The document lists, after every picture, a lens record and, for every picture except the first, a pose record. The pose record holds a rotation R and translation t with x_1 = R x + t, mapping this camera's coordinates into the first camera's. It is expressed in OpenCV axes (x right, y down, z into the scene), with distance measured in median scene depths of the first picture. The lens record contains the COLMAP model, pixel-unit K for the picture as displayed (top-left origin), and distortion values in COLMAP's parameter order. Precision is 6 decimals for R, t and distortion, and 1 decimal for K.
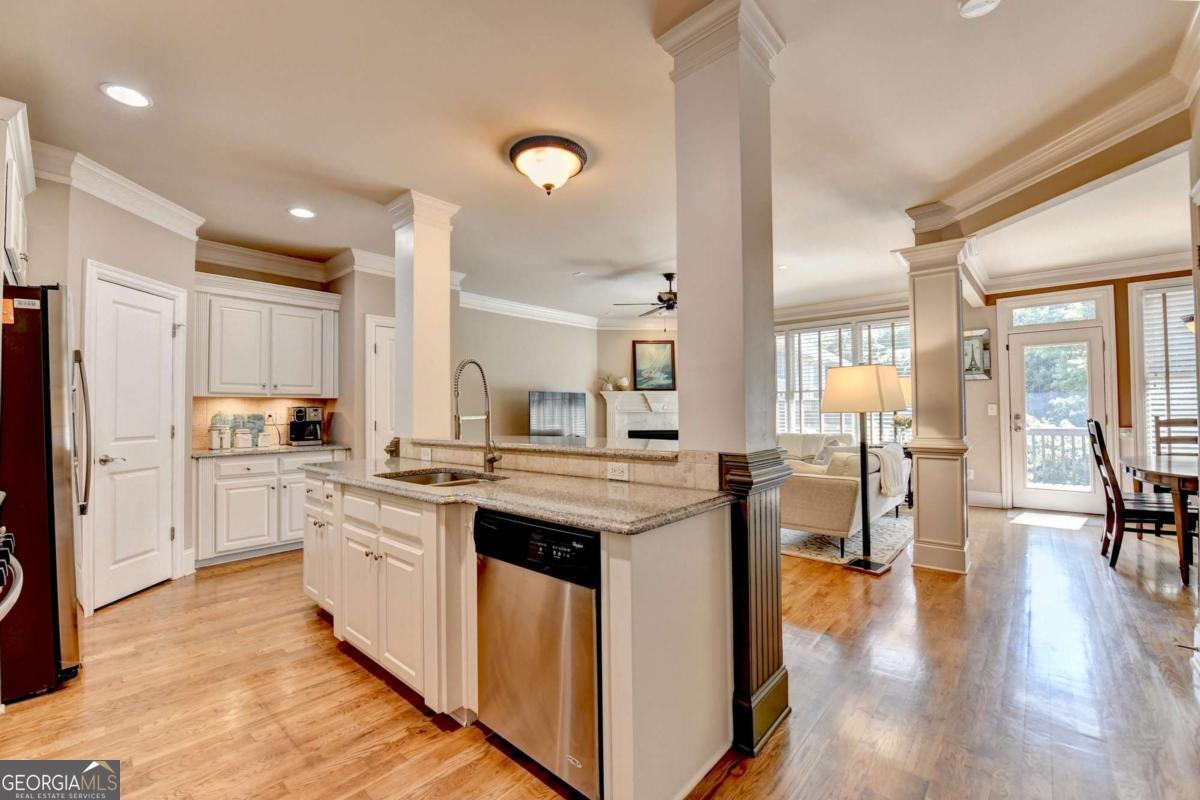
lens RADIAL K [[503.8, 0, 600.0], [0, 503.8, 400.0], [0, 0, 1]] dist [-0.019798, -0.000506]
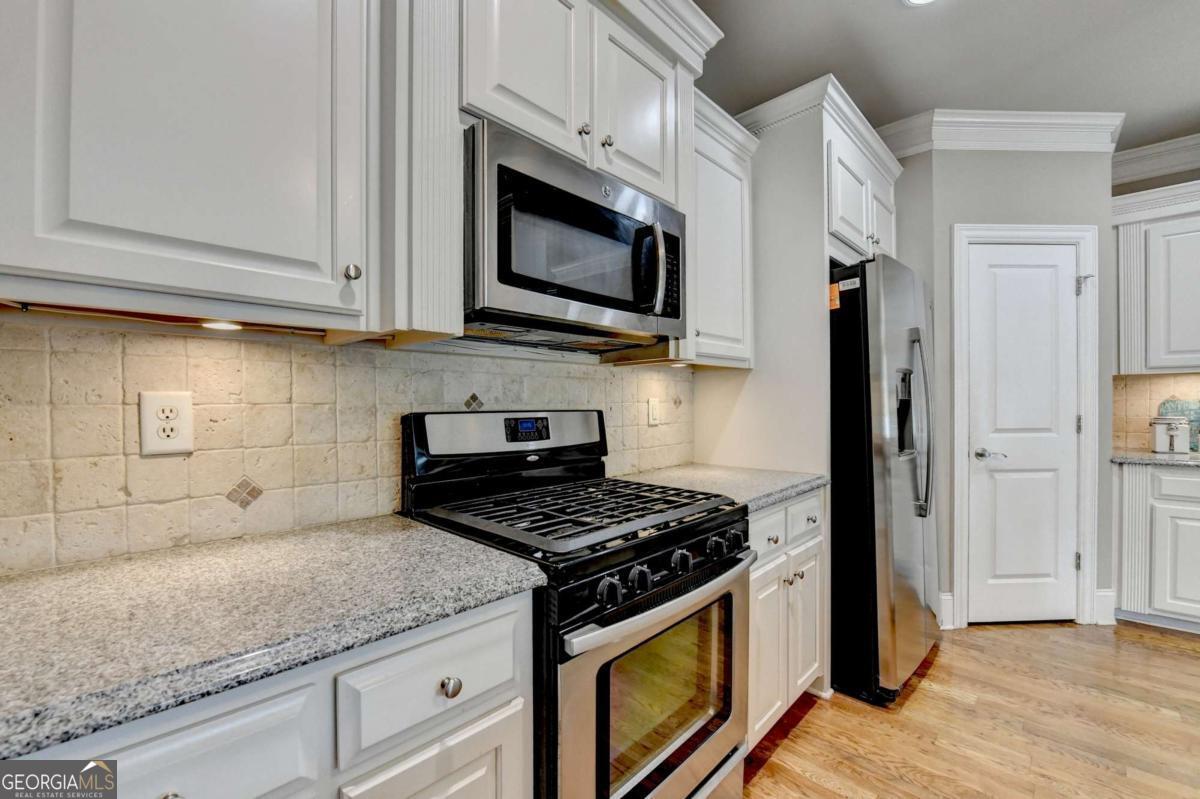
lens RADIAL K [[489.2, 0, 599.5], [0, 489.2, 408.8], [0, 0, 1]] dist [-0.018516, 0.000103]
pose [[-0.040240, 0.014269, -0.999088, -0.122048], [0.031553, 0.999417, 0.013002, 0.009958], [0.998692, -0.031001, -0.040667, 0.322948]]
